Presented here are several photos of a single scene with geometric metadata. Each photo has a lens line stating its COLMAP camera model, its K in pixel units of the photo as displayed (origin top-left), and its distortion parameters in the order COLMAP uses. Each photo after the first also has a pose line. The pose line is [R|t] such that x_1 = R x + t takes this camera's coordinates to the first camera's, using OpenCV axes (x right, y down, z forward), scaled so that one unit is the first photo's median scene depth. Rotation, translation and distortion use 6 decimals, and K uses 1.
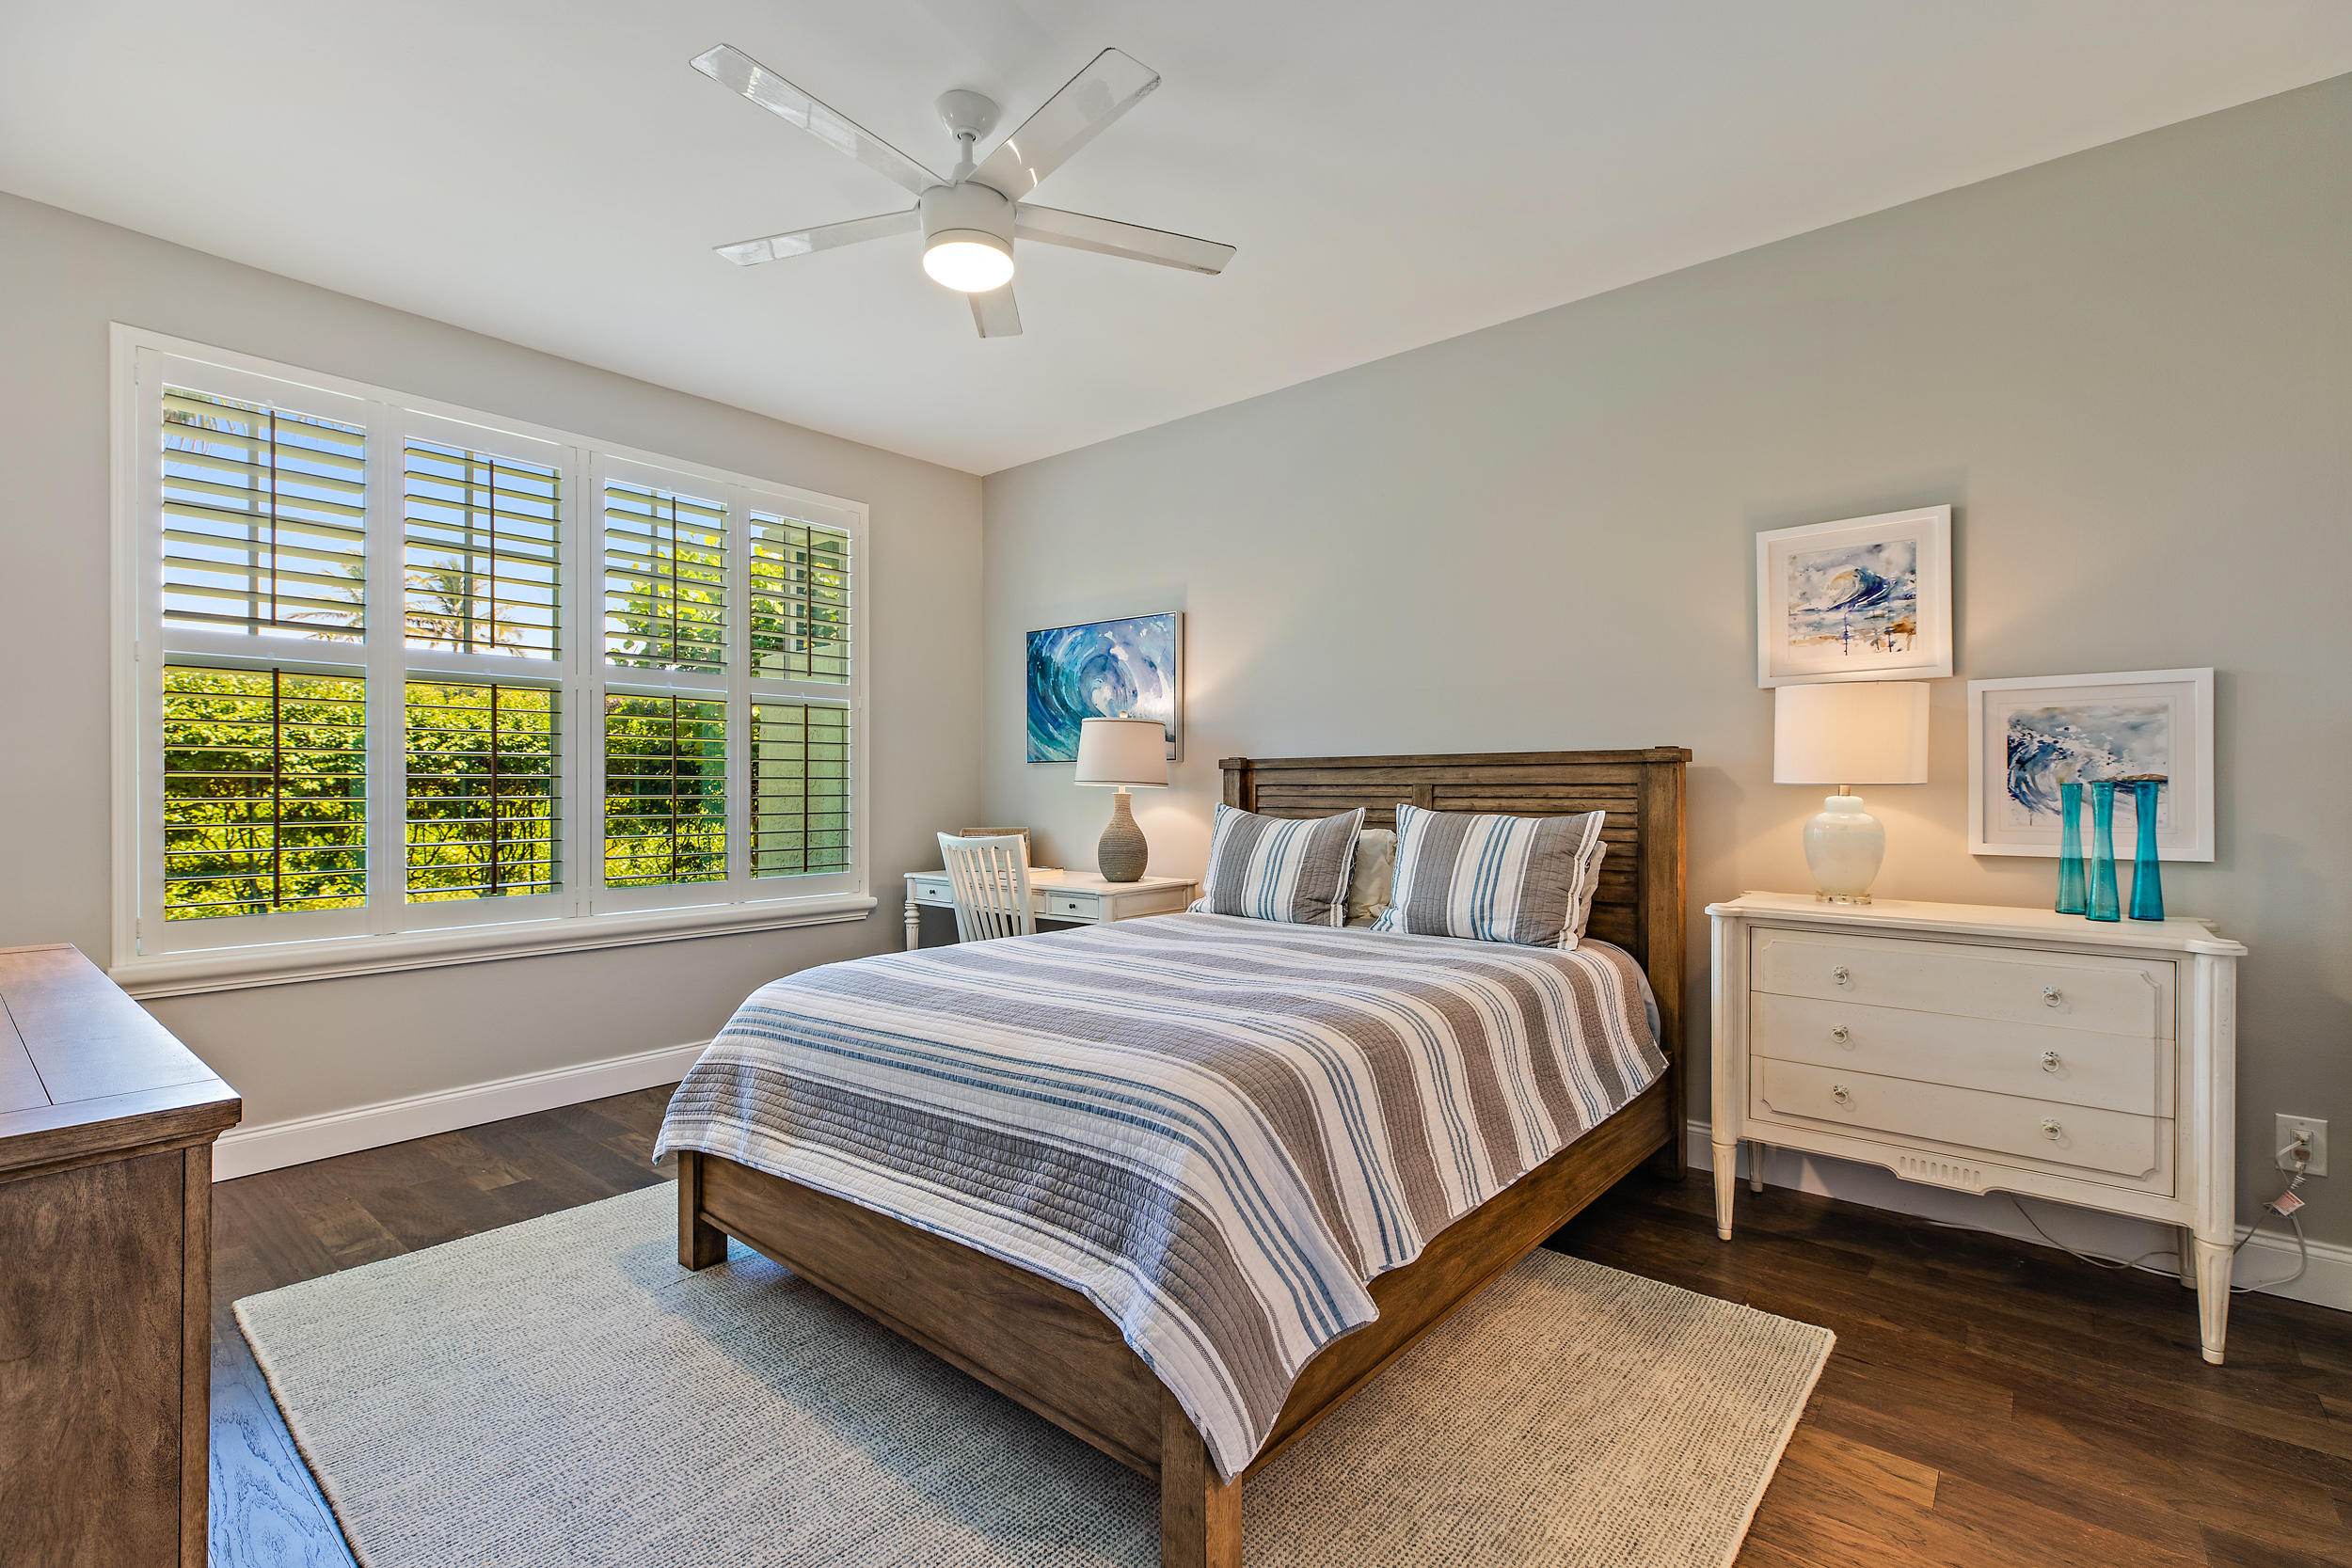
lens RADIAL K [[1056.2, 0, 1167.2], [0, 1056.2, 789.5], [0, 0, 1]] dist [0.017239, -0.000121]
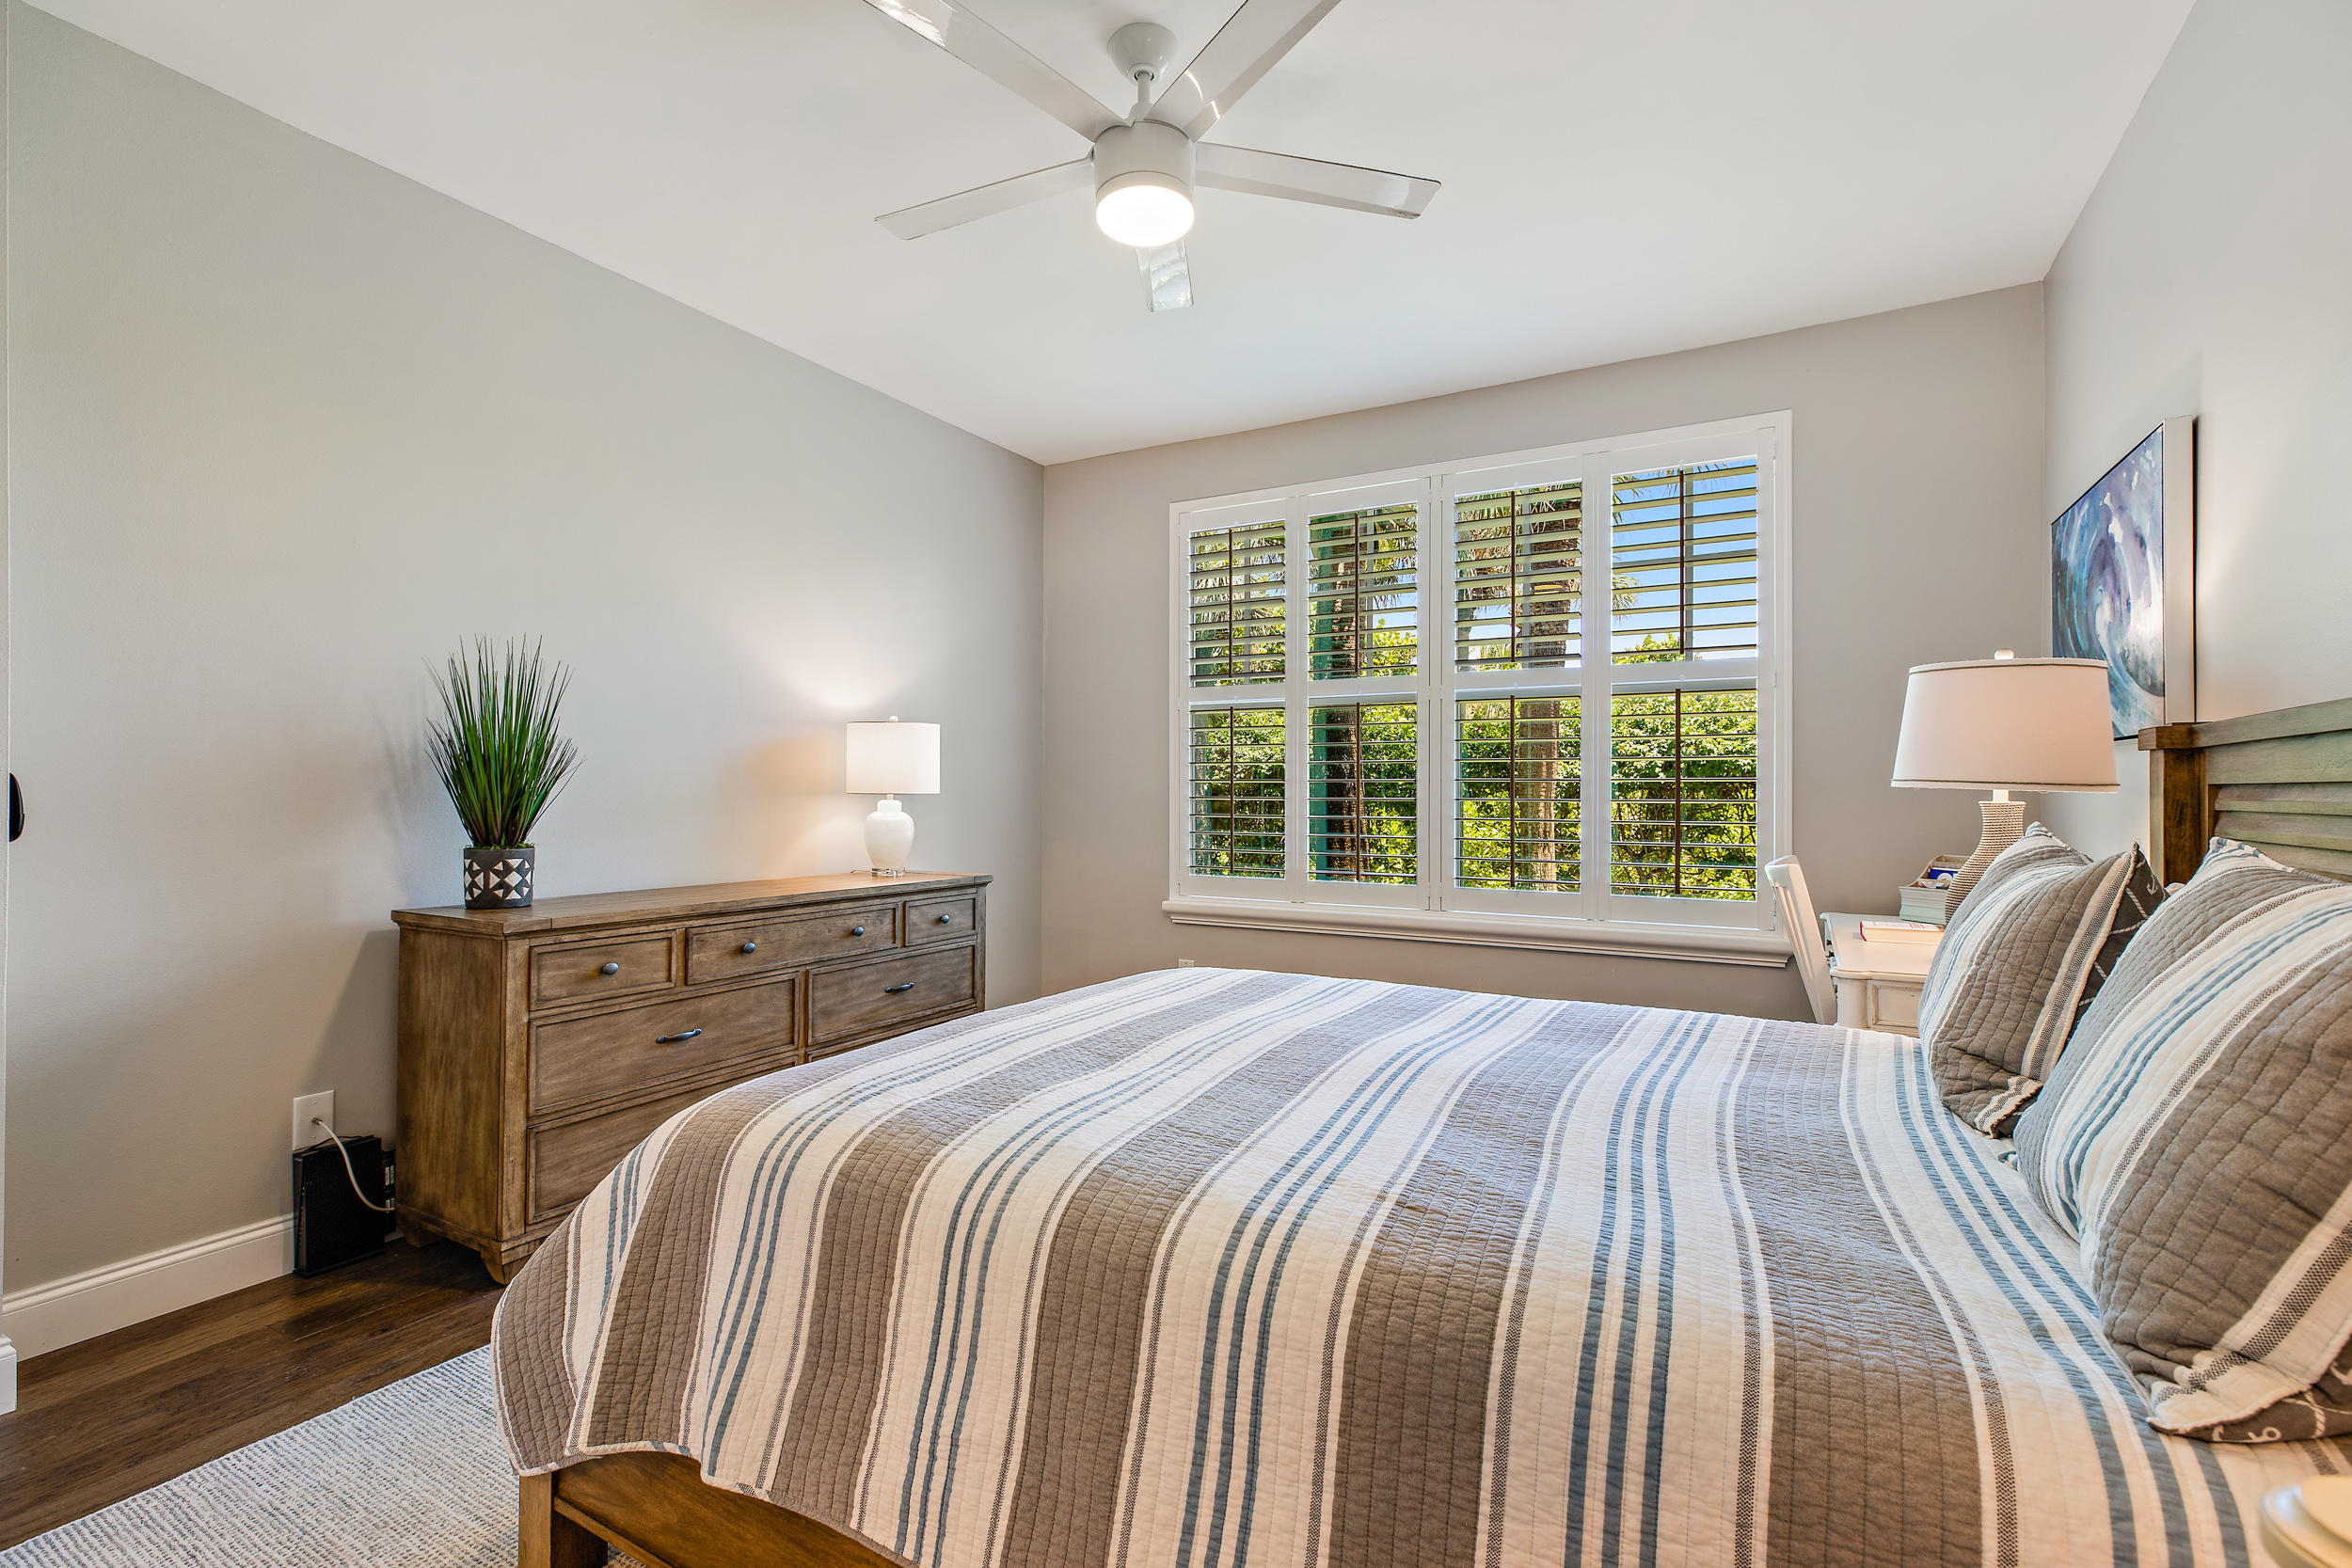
lens RADIAL K [[1048.9, 0, 1177.1], [0, 1048.9, 770.4], [0, 0, 1]] dist [-0.000660, -0.000112]
pose [[0.201997, -0.019183, -0.979198, 0.375651], [-0.001134, 0.999803, -0.019820, -0.000802], [0.979385, 0.005114, 0.201935, 0.460467]]
